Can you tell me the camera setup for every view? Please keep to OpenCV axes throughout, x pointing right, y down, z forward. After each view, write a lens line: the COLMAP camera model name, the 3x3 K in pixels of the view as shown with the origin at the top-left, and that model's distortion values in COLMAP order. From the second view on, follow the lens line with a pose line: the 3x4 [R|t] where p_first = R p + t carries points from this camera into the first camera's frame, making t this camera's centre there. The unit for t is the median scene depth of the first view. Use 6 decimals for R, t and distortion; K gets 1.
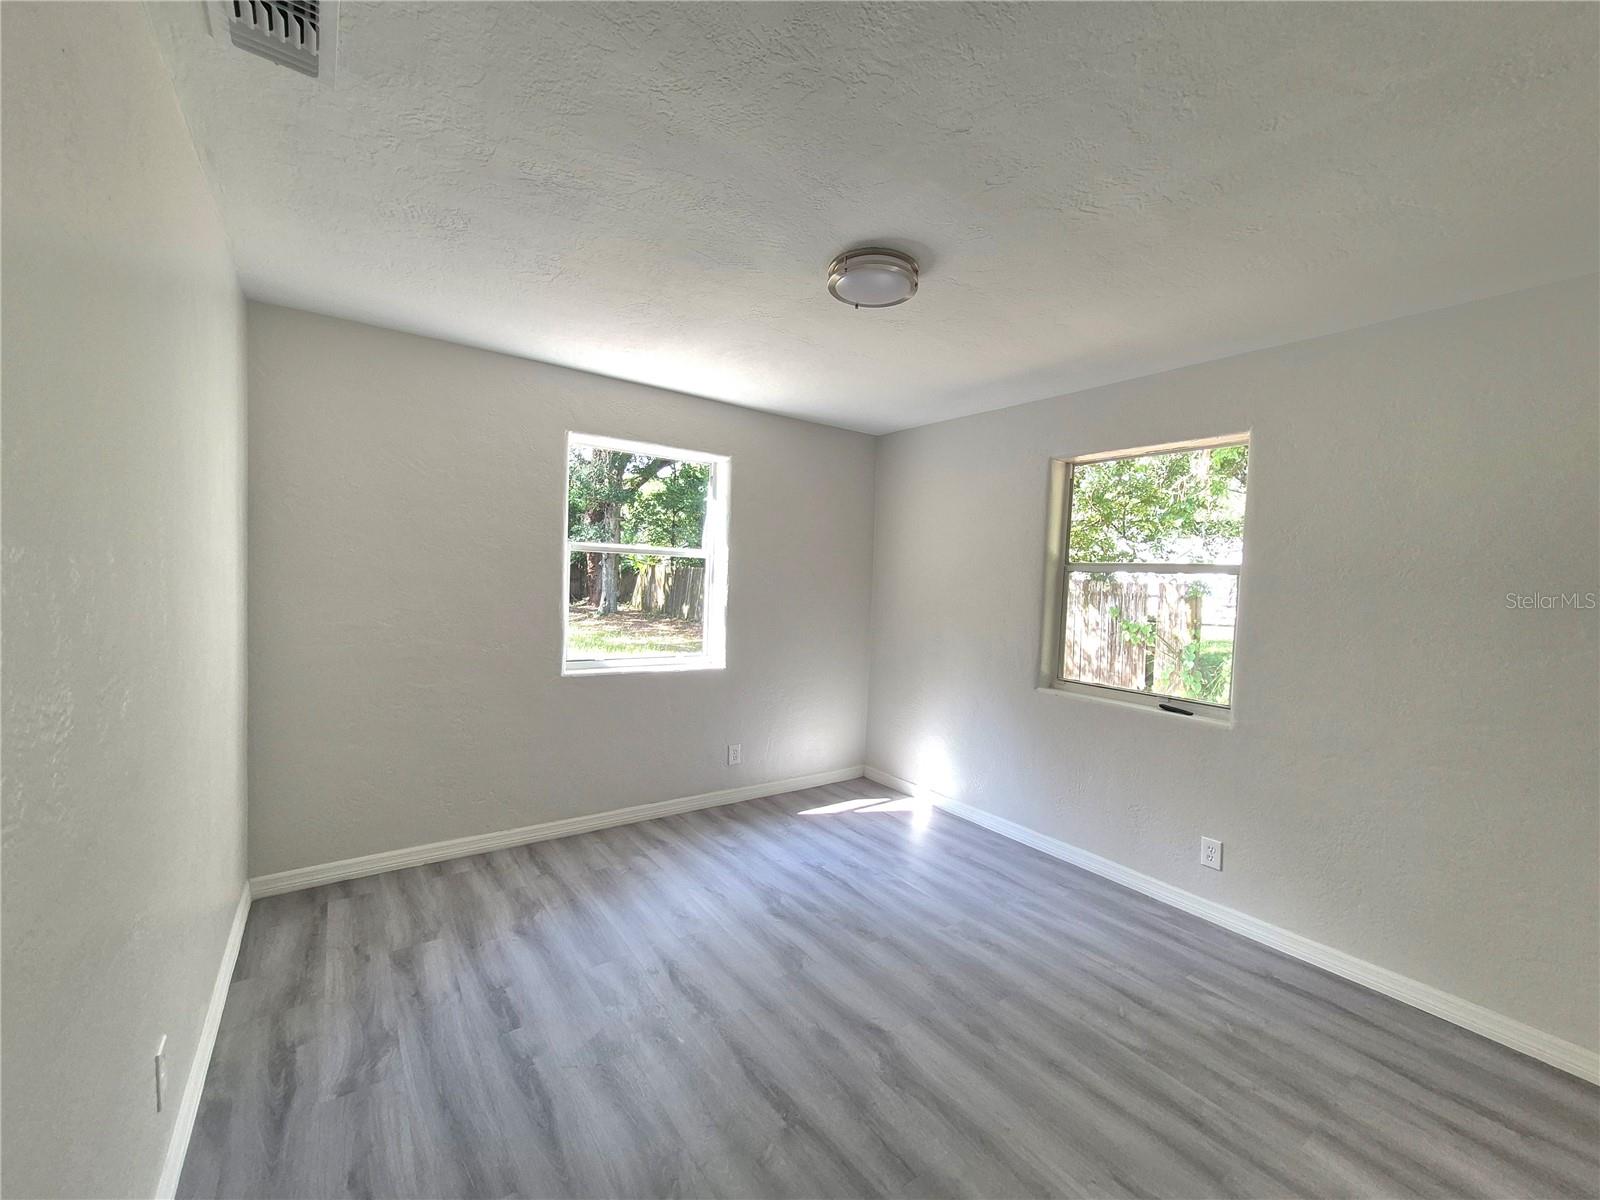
lens RADIAL K [[635.5, 0, 803.5], [0, 635.5, 602.8], [0, 0, 1]] dist [0.001014, 0.000118]
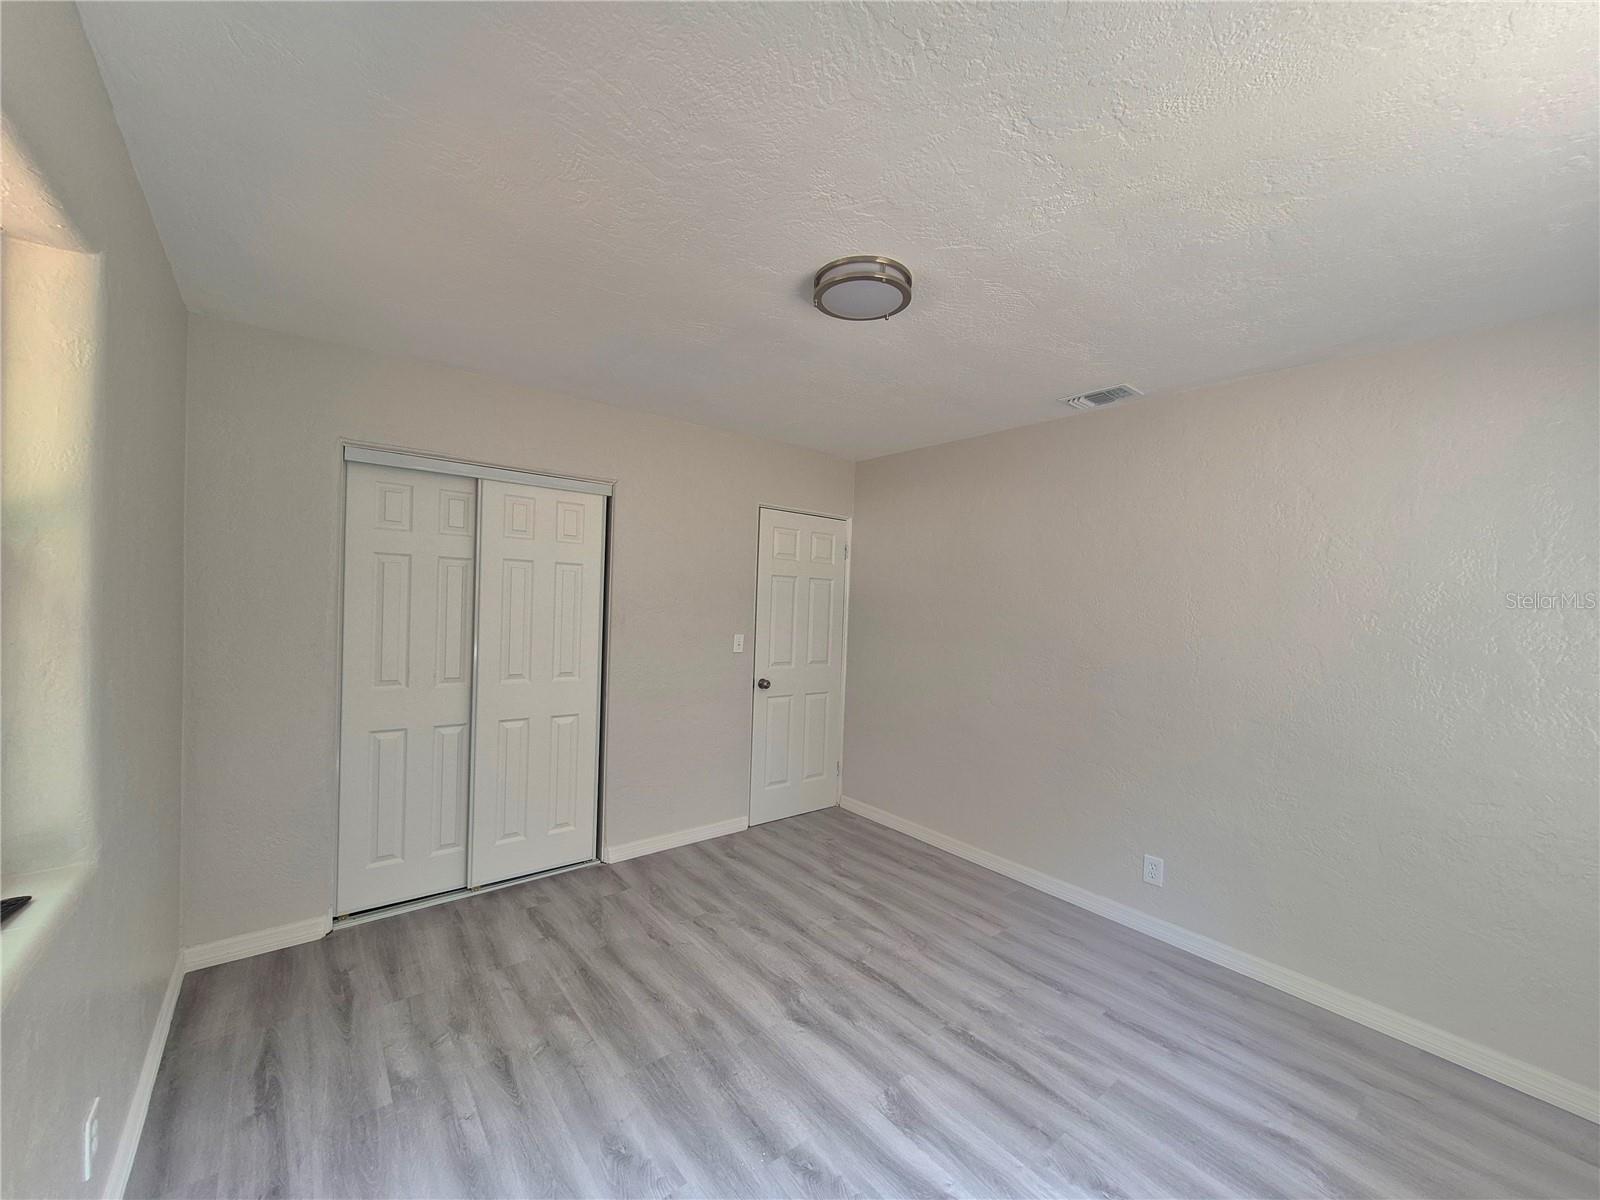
lens RADIAL K [[635.5, 0, 809.9], [0, 635.5, 606.4], [0, 0, 1]] dist [0.001014, 0.000118]
pose [[-0.994062, -0.075464, -0.078399, 0.229779], [-0.079156, 0.995841, 0.045103, -0.090344], [0.074670, 0.051041, -0.995901, 1.986049]]
